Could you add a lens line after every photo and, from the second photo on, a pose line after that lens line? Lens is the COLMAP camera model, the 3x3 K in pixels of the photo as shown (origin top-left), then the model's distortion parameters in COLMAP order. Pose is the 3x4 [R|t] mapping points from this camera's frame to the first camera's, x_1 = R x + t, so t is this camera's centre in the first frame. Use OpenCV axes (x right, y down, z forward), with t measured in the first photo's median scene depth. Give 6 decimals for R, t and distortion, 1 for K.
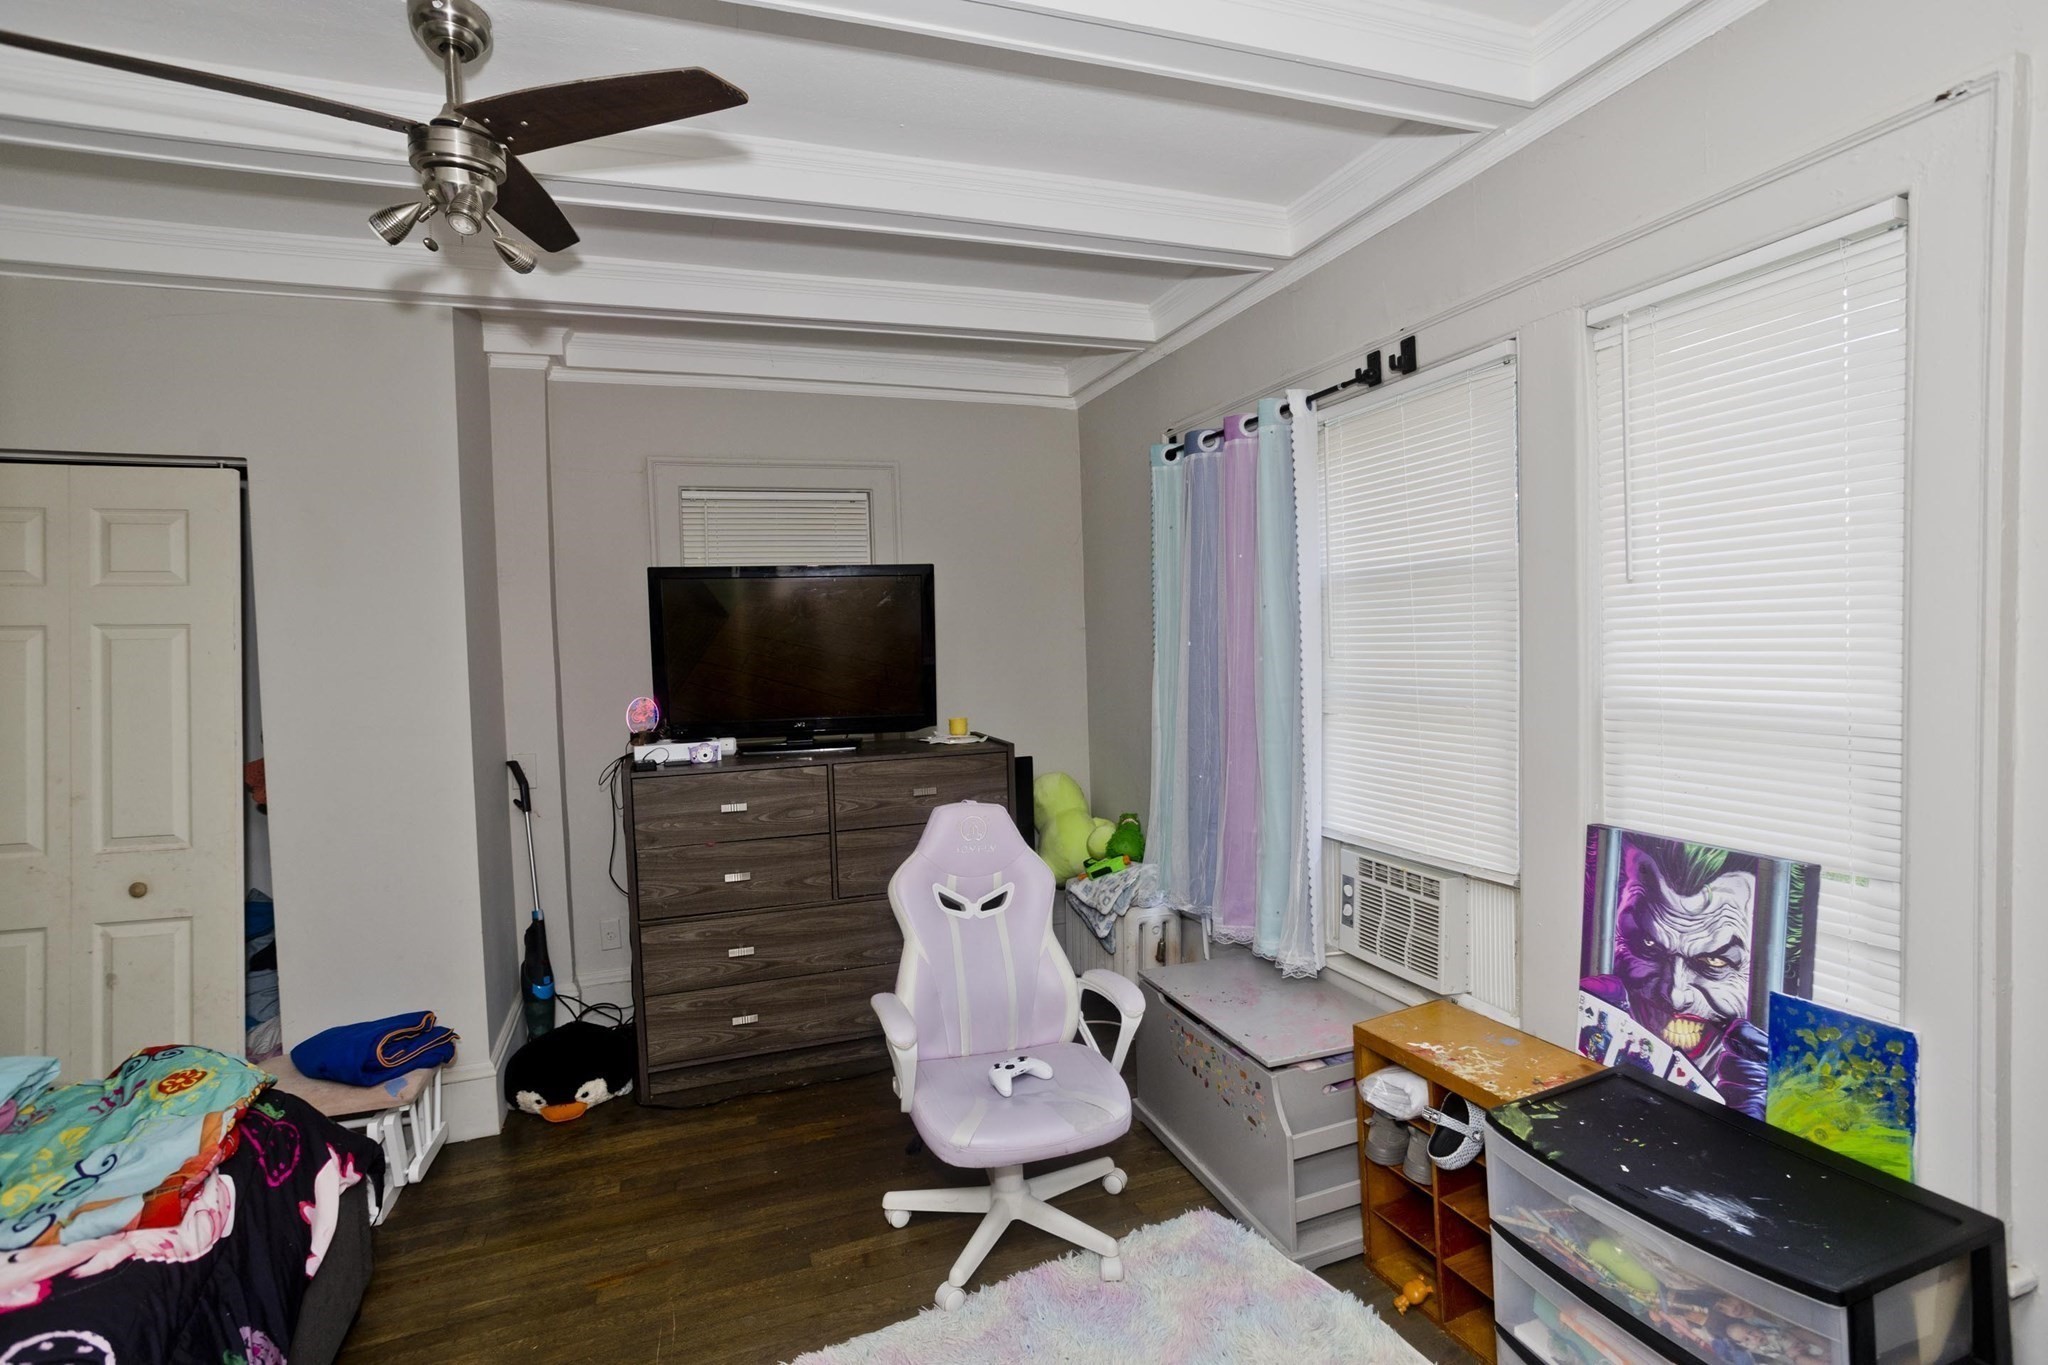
lens RADIAL K [[999.1, 0, 1054.4], [0, 999.1, 675.8], [0, 0, 1]] dist [0.000721, 0.000684]
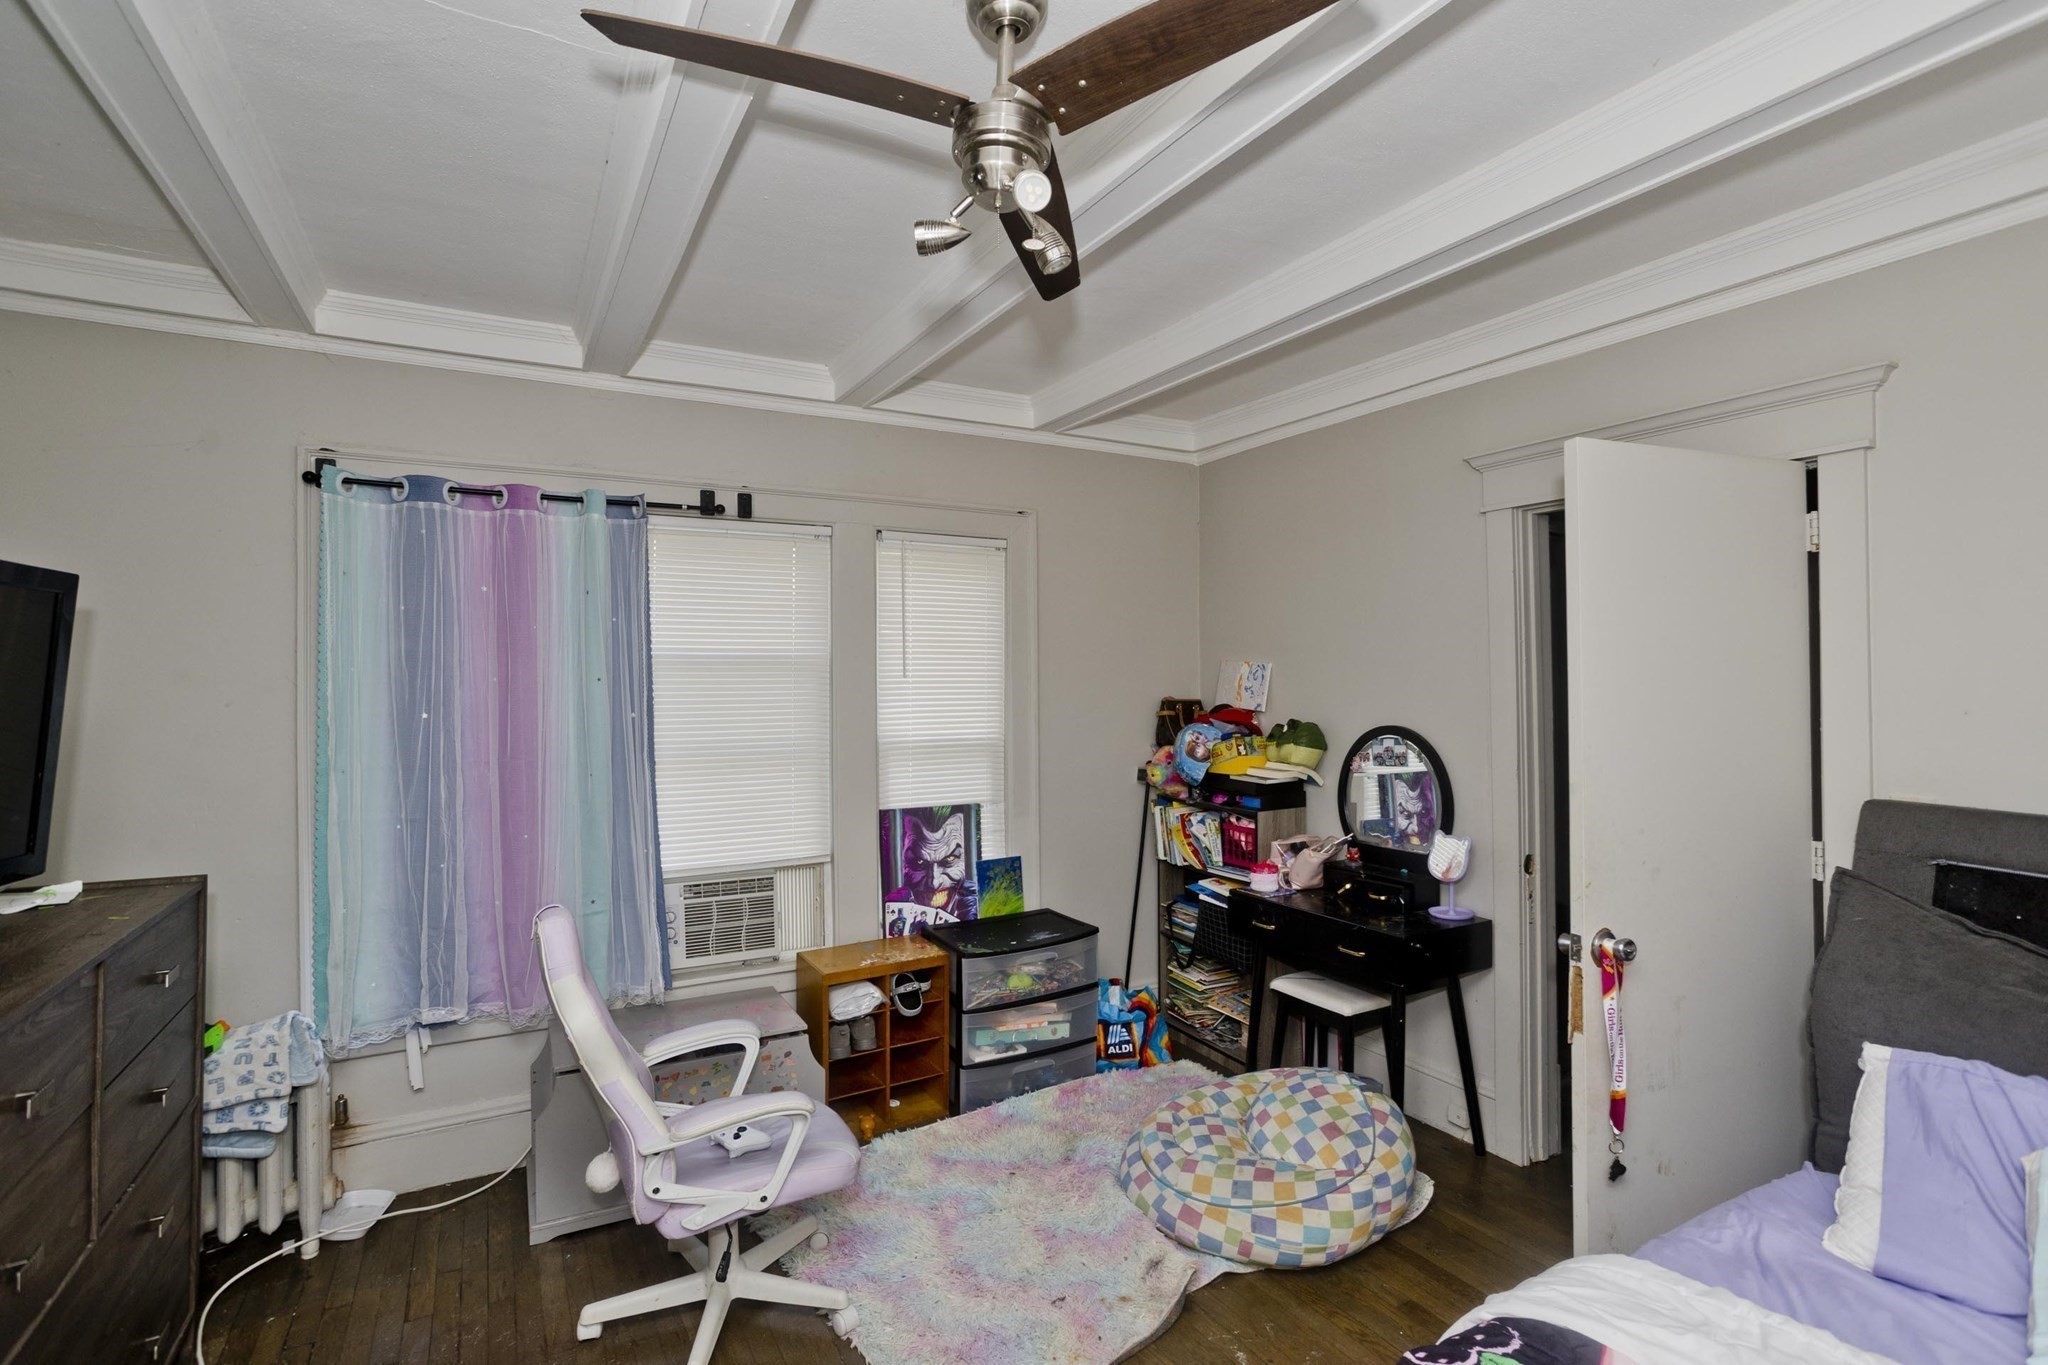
lens RADIAL K [[999.1, 0, 1054.4], [0, 999.1, 675.8], [0, 0, 1]] dist [0.000721, 0.000684]
pose [[-0.161205, 0.029547, 0.986479, -1.427489], [0.042155, 0.998846, -0.023029, -0.043636], [-0.986020, 0.037873, -0.162264, 1.063345]]
